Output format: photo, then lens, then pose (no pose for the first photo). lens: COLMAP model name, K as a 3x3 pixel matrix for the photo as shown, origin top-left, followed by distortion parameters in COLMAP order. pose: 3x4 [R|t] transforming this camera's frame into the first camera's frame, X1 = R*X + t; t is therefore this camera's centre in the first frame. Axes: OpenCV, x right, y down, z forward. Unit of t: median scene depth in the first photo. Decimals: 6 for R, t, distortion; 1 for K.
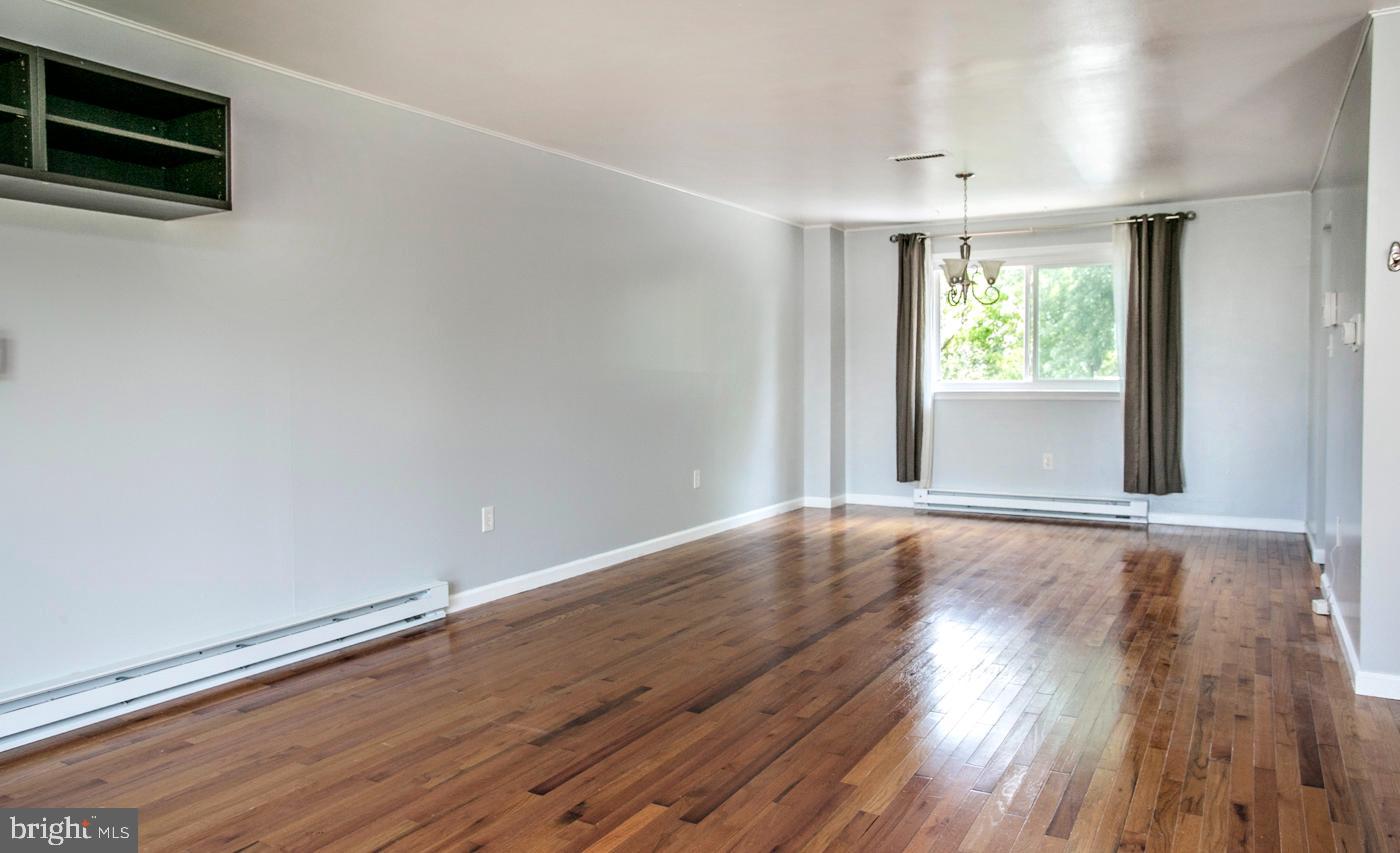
lens RADIAL K [[971.7, 0, 697.4], [0, 971.7, 401.4], [0, 0, 1]] dist [-0.067923, 0.040067]
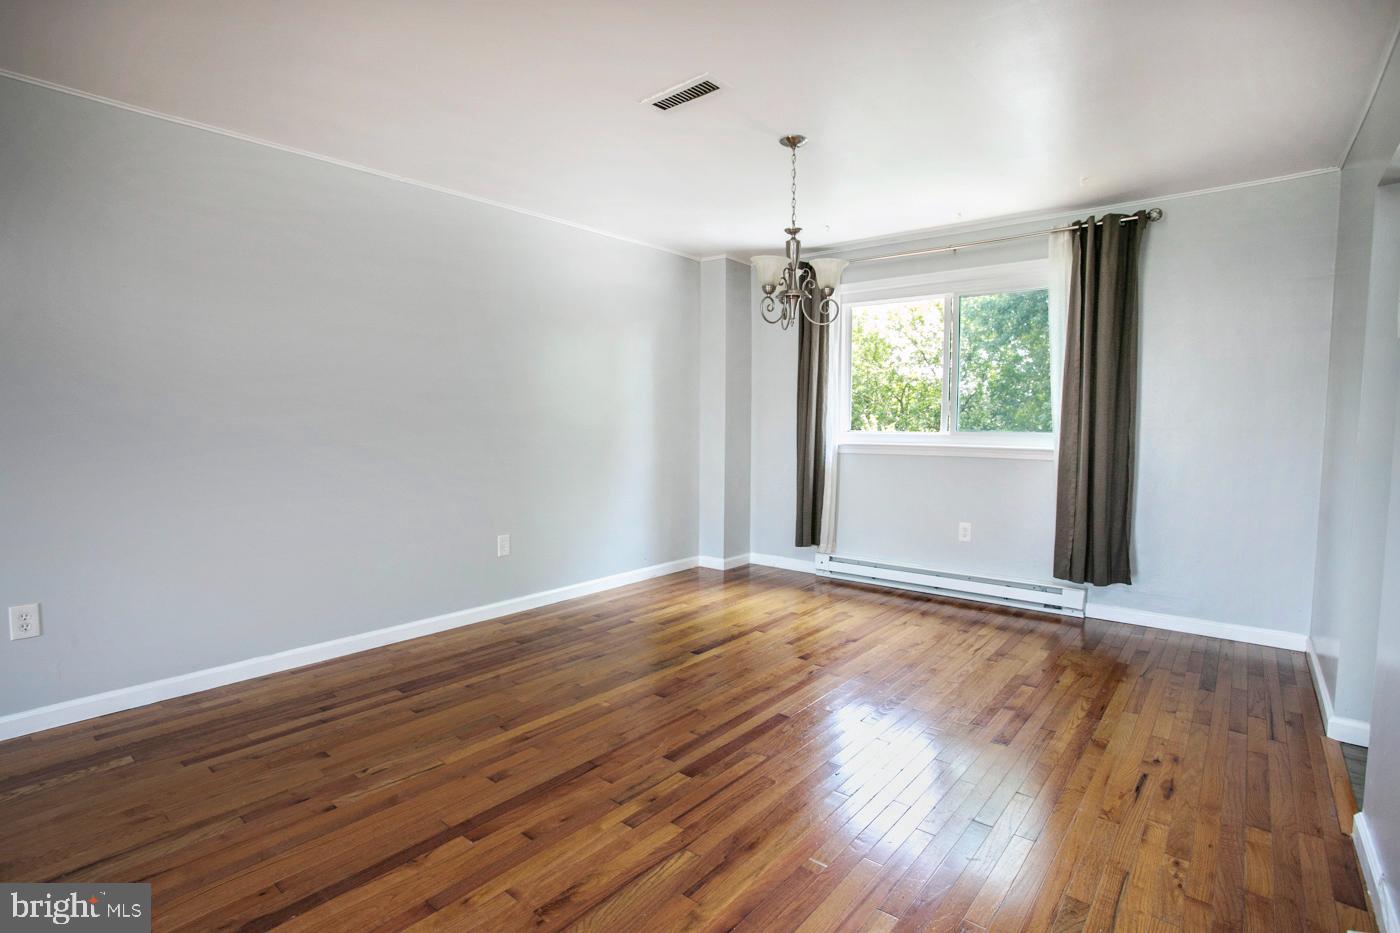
lens RADIAL K [[701.8, 0, 700.0], [0, 701.8, 466.5], [0, 0, 1]] dist [-0.066759, 0.028061]
pose [[0.988449, 0.020935, -0.150104, 0.241922], [-0.015304, 0.999139, 0.038567, -0.013415], [0.150782, -0.035824, 0.987918, 0.402644]]
